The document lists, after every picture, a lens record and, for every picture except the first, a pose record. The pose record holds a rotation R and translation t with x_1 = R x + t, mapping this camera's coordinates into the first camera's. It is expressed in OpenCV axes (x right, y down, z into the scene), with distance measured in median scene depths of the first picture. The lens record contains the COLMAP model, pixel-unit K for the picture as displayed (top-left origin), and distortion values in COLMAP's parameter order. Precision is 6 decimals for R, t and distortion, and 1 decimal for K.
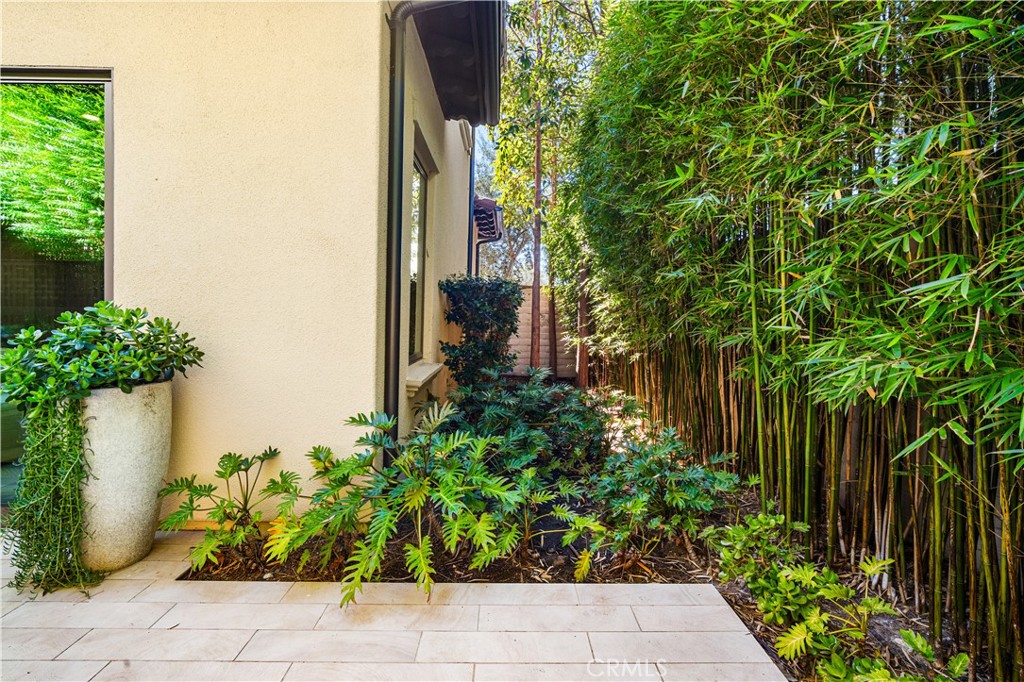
lens RADIAL K [[450.6, 0, 510.3], [0, 450.6, 333.8], [0, 0, 1]] dist [-0.017252, 0.005785]
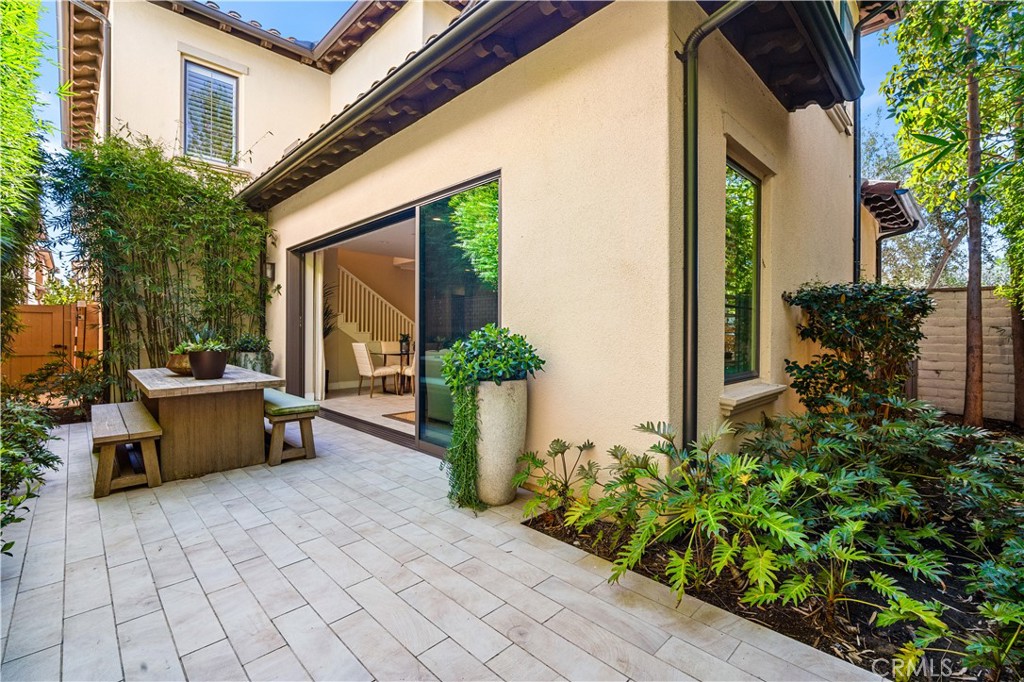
lens RADIAL K [[450.6, 0, 510.3], [0, 450.6, 333.8], [0, 0, 1]] dist [-0.017252, 0.005785]
pose [[0.695402, -0.002874, -0.718615, 0.224146], [-0.021731, 0.999451, -0.025026, -0.001318], [0.718292, 0.033019, 0.694957, -0.012129]]
